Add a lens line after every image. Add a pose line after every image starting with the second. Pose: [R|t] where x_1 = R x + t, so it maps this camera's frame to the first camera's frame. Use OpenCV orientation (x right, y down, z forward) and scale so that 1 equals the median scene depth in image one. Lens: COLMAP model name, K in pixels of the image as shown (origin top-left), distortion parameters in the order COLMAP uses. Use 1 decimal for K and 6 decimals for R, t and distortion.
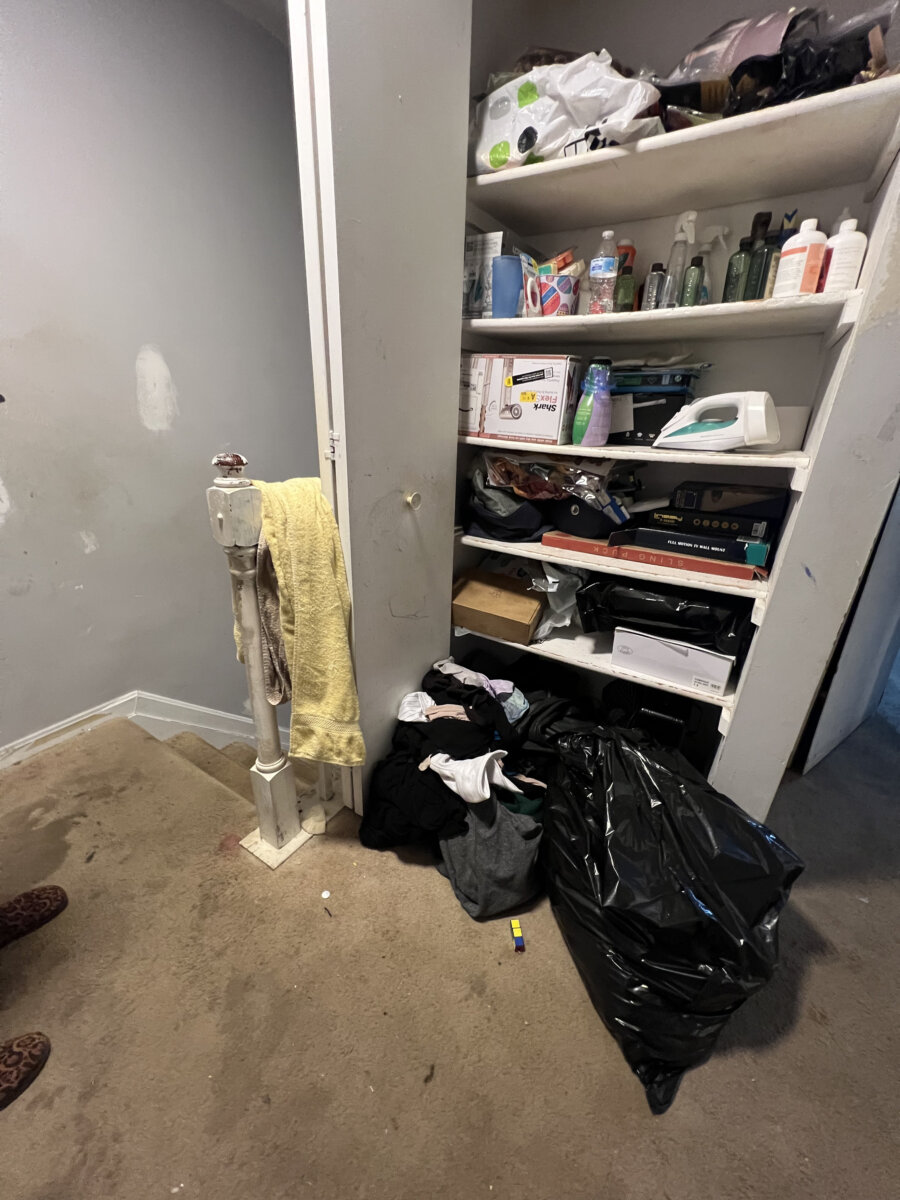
lens RADIAL K [[481.2, 0, 451.9], [0, 481.2, 598.6], [0, 0, 1]] dist [-0.001777, 0.000328]
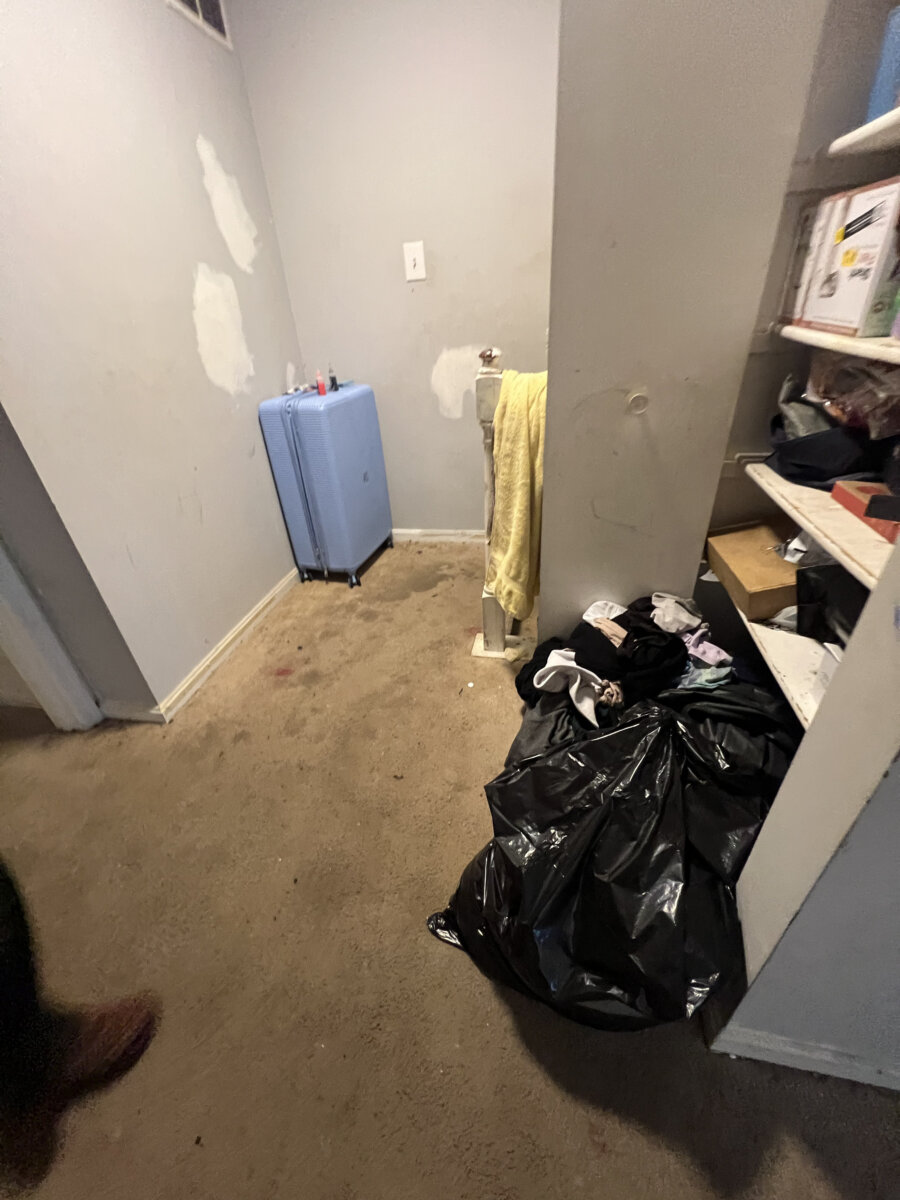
lens RADIAL K [[481.2, 0, 450.0], [0, 481.2, 601.2], [0, 0, 1]] dist [-0.001777, 0.000328]
pose [[0.353268, 0.439623, -0.825793, 0.728043], [-0.274688, 0.892543, 0.357649, -0.088938], [0.894286, 0.100489, 0.436066, 0.281455]]
